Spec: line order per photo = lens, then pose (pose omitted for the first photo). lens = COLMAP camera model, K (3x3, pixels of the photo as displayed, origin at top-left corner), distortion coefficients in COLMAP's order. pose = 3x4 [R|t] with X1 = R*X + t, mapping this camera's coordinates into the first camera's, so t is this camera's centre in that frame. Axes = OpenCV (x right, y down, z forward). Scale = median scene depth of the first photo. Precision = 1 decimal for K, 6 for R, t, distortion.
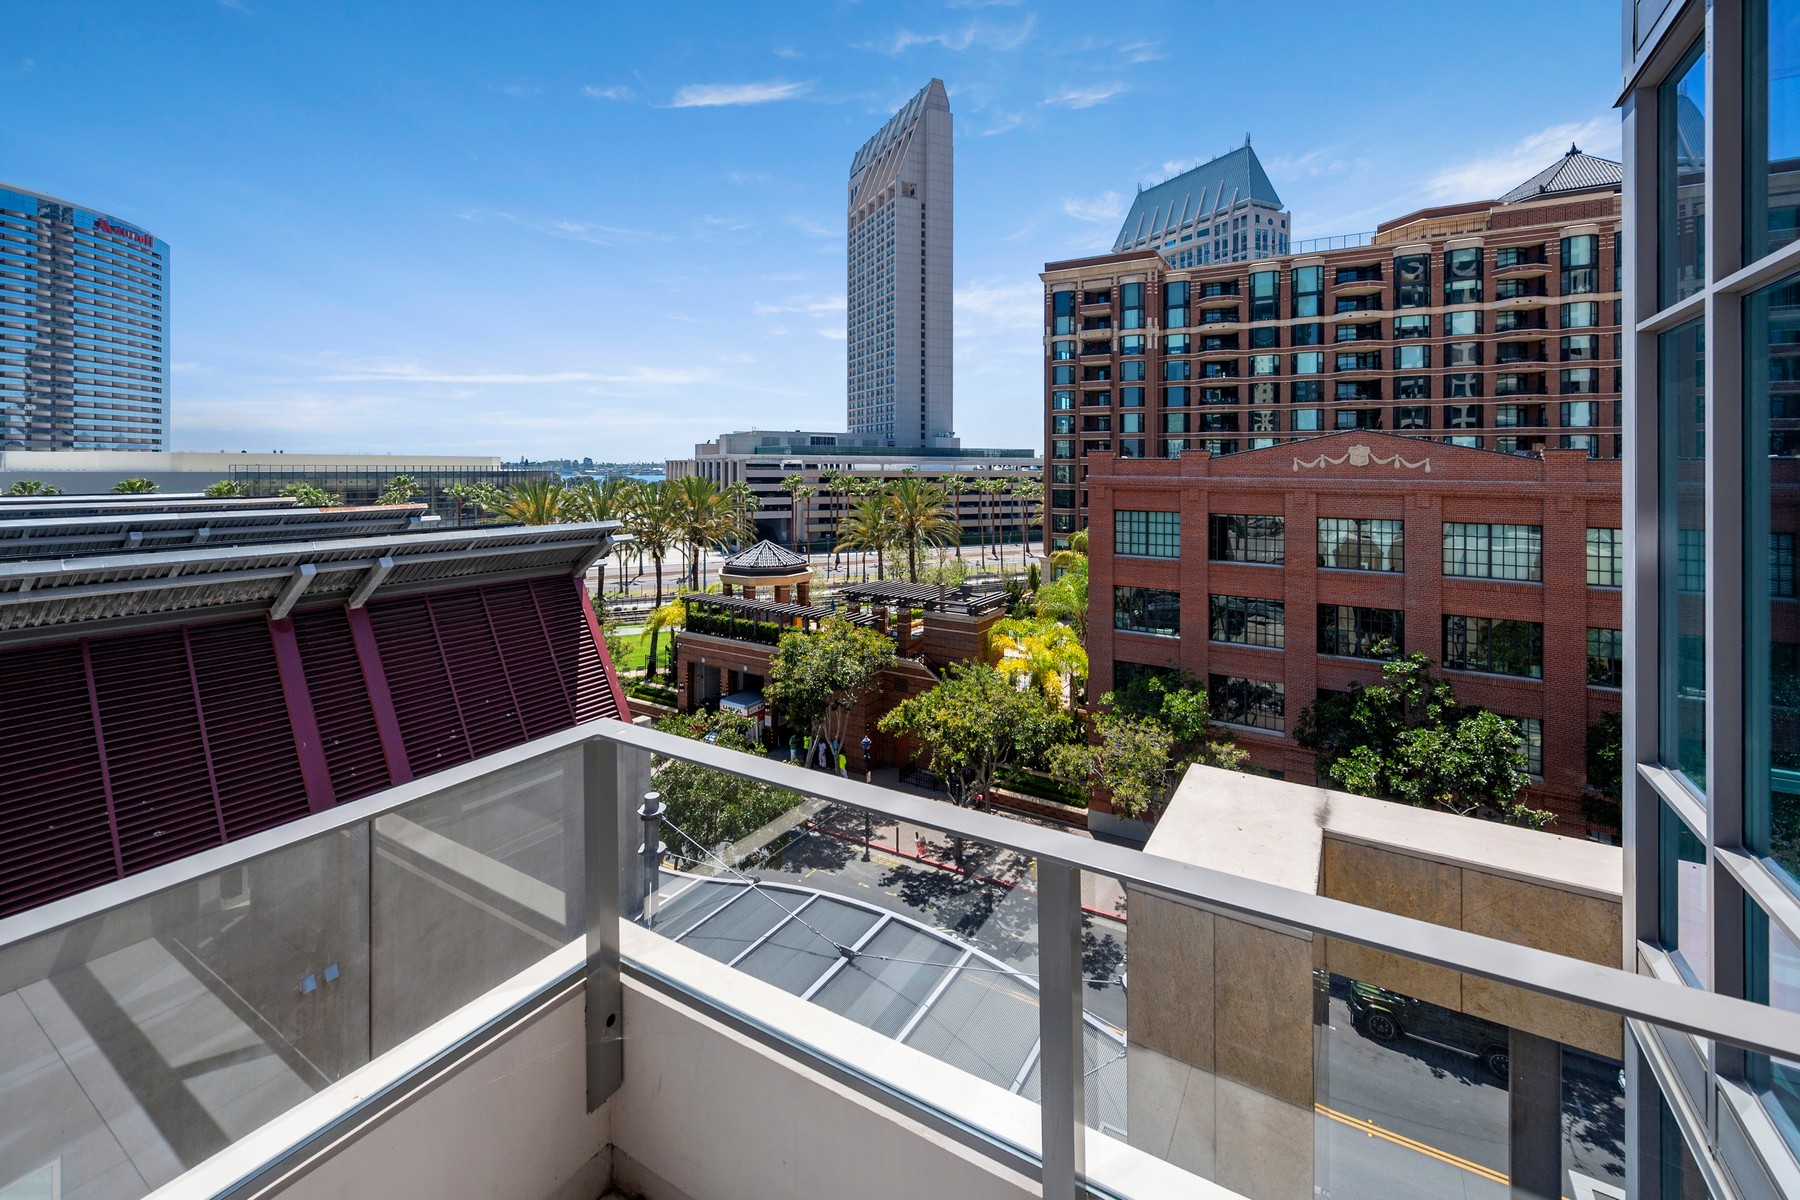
lens RADIAL K [[758.6, 0, 898.0], [0, 758.6, 464.0], [0, 0, 1]] dist [0.001466, 0.000067]
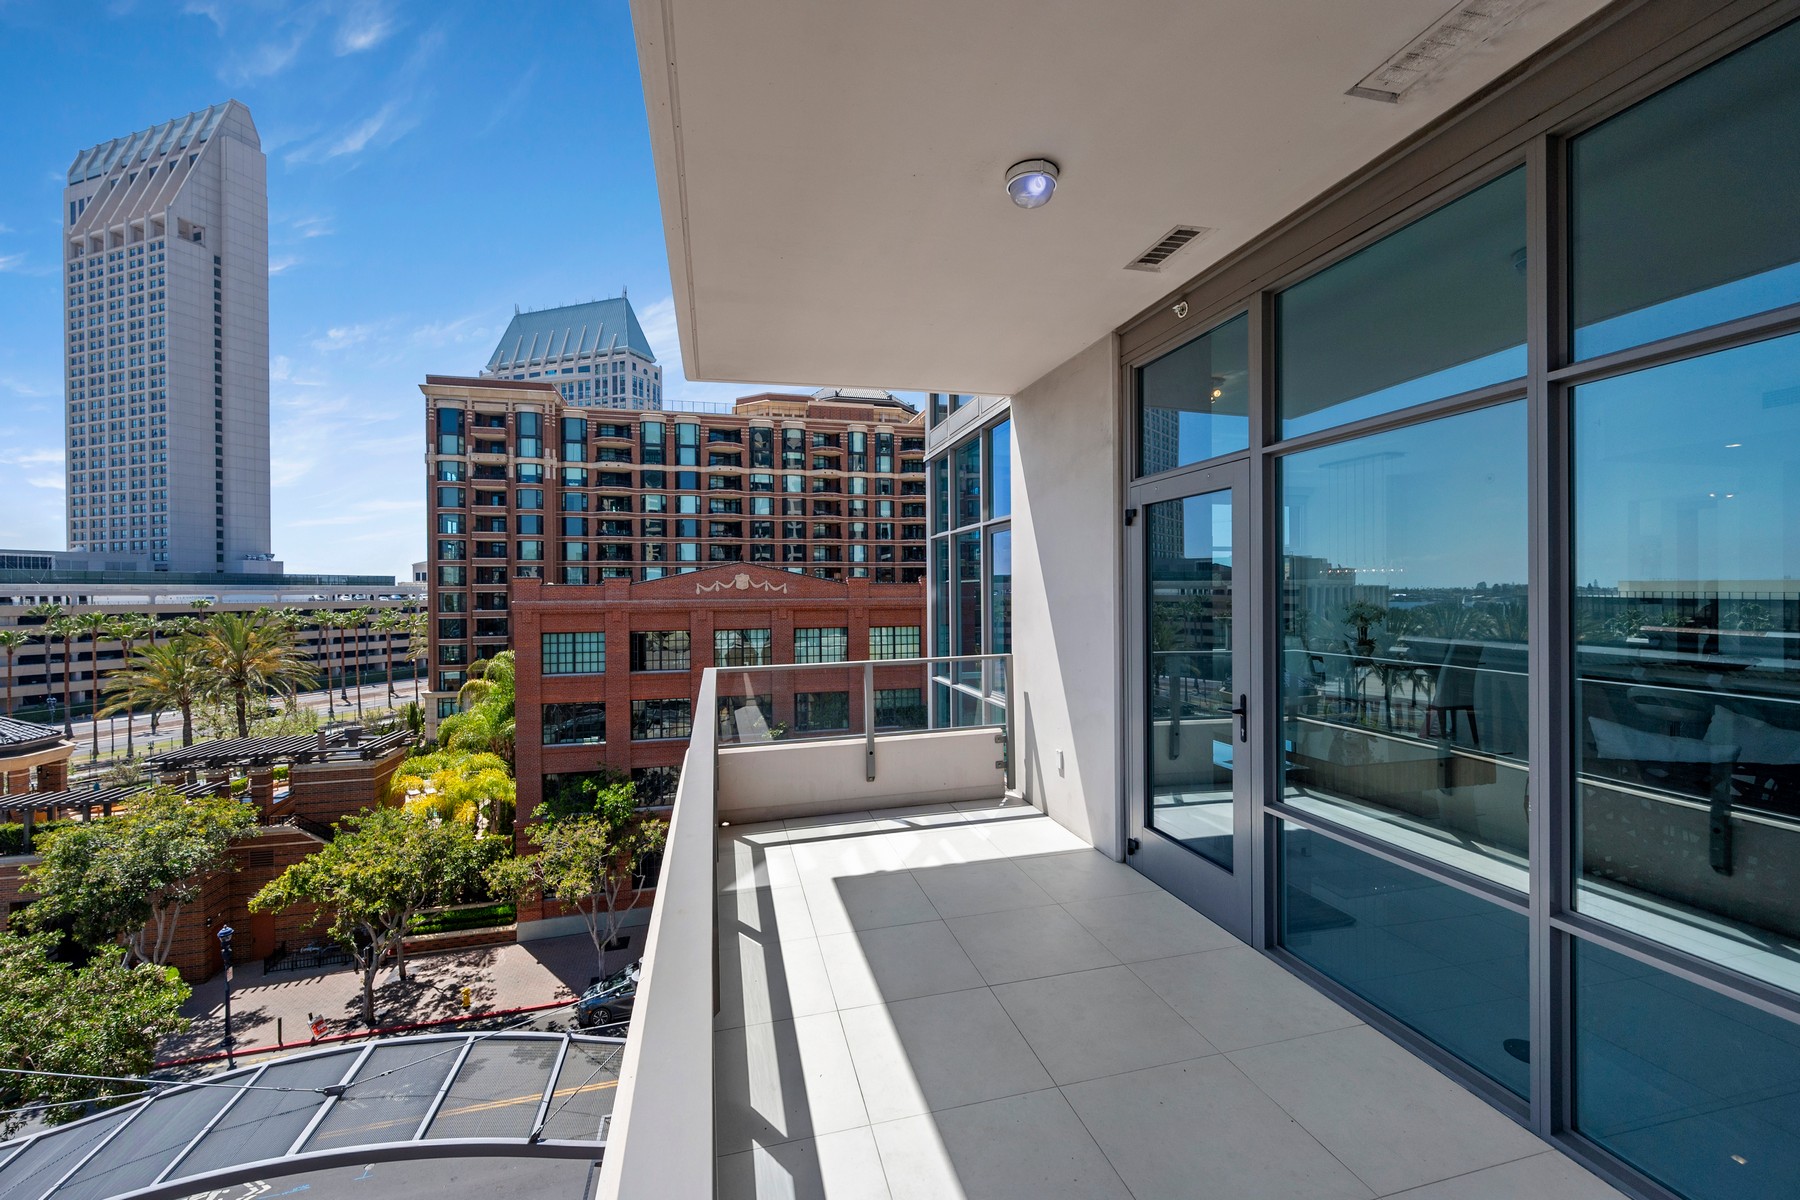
lens RADIAL K [[726.2, 0, 903.4], [0, 726.2, 590.6], [0, 0, 1]] dist [0.001201, -0.000183]
pose [[0.696960, -0.010787, 0.717029, -0.041083], [0.010991, 0.999930, 0.004359, 0.000840], [-0.717025, 0.004843, 0.697030, -0.033553]]
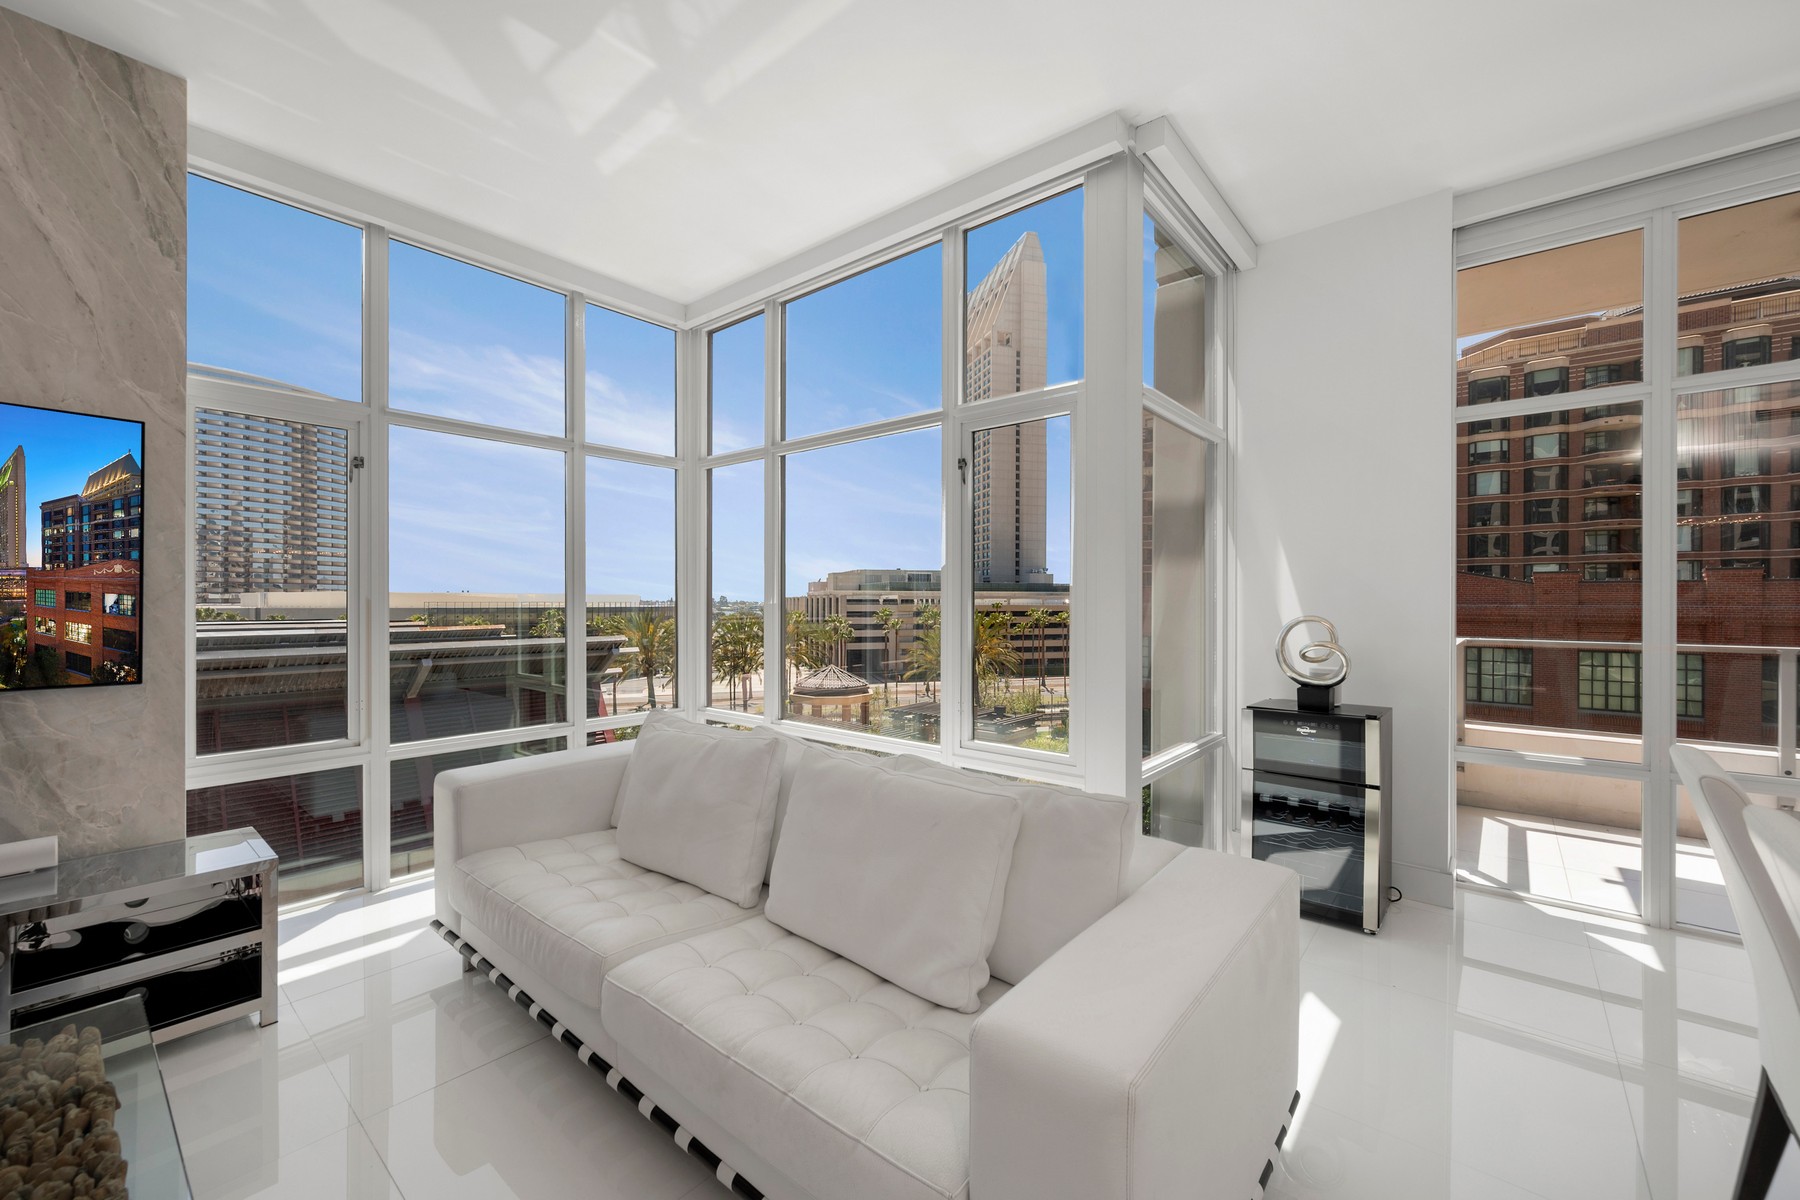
lens RADIAL K [[716.3, 0, 896.9], [0, 716.3, 601.6], [0, 0, 1]] dist [0.000177, 0.000201]
pose [[0.988317, -0.004823, -0.152335, 0.059008], [0.005053, 0.999987, 0.001126, 0.004747], [0.152328, -0.001883, 0.988328, -0.019730]]
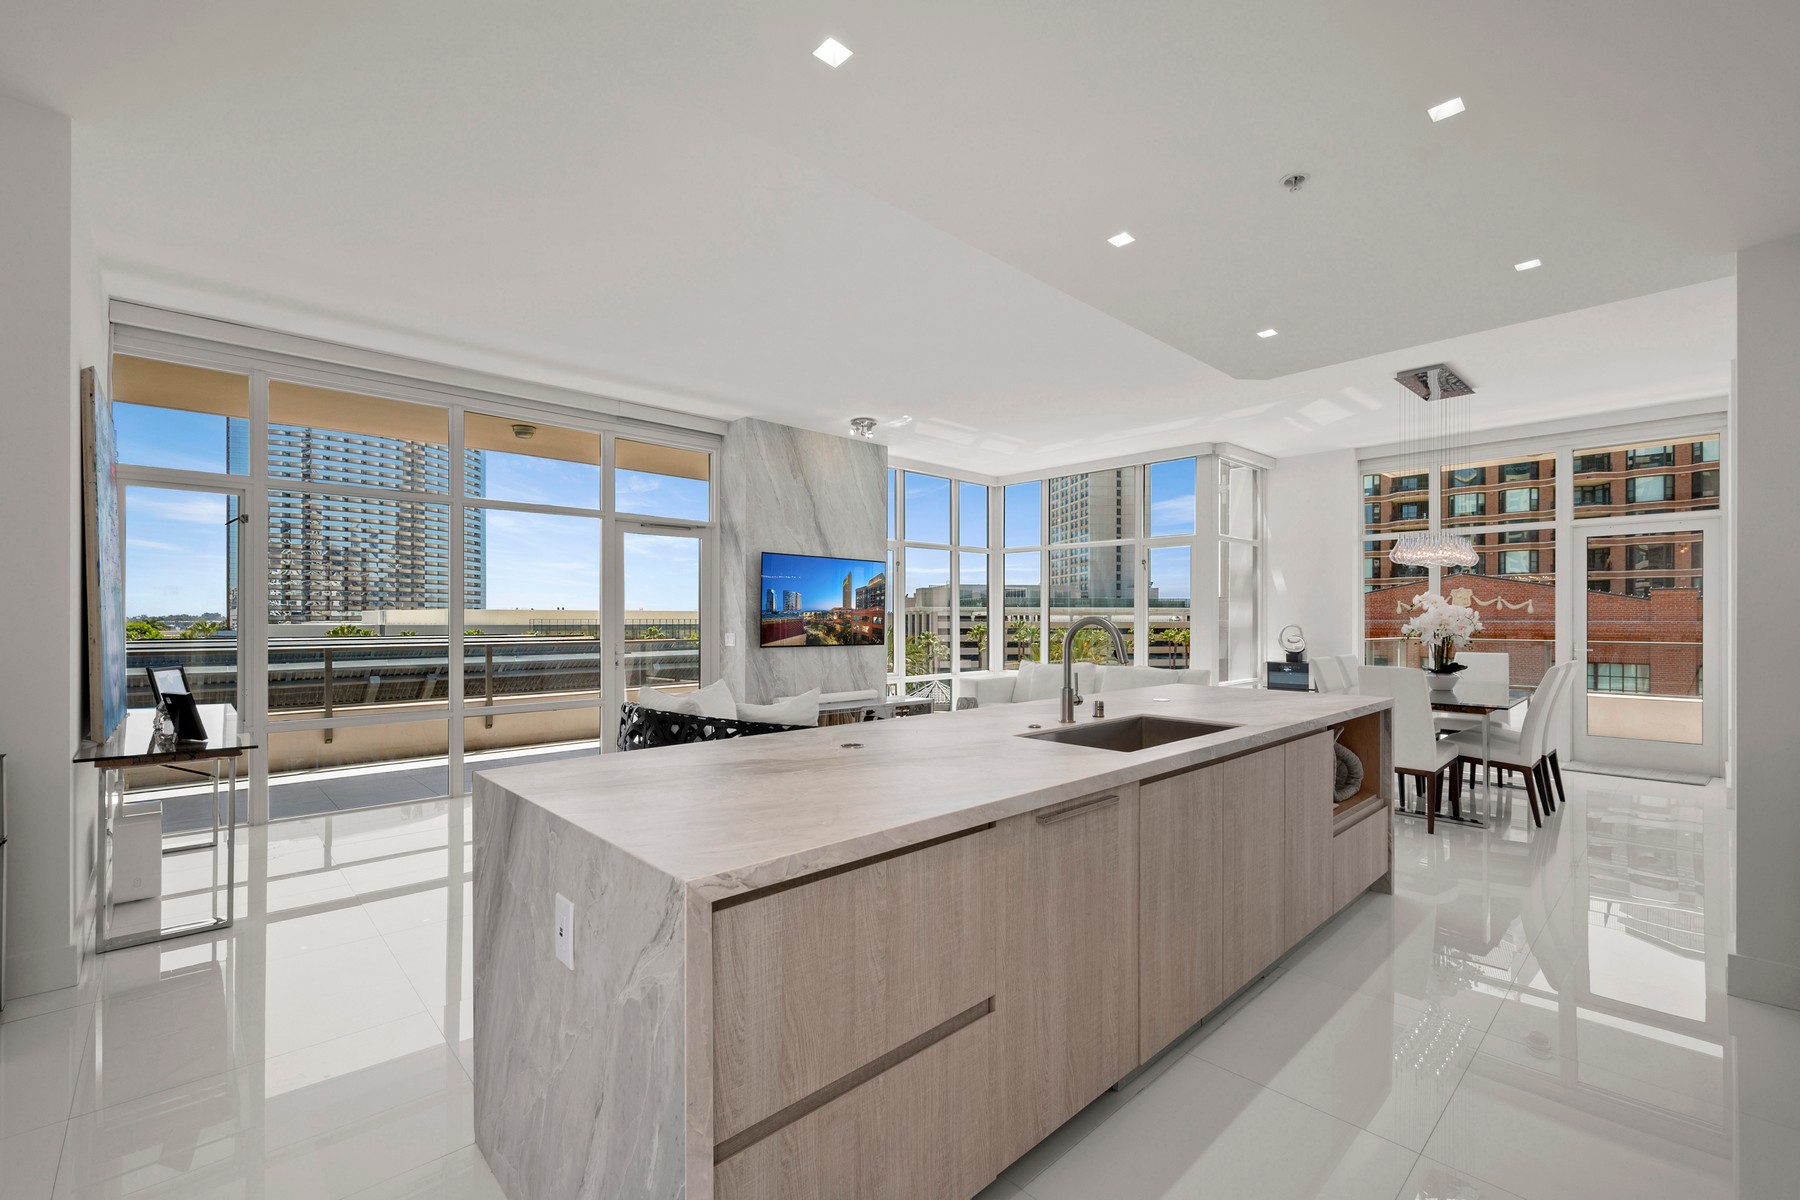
lens RADIAL K [[766.8, 0, 897.2], [0, 766.8, 616.6], [0, 0, 1]] dist [-0.000459, -0.000071]
pose [[0.964949, -0.006537, -0.262355, 0.051485], [0.006310, 0.999979, -0.001707, 0.004501], [0.262361, -0.000009, 0.964970, -0.088870]]
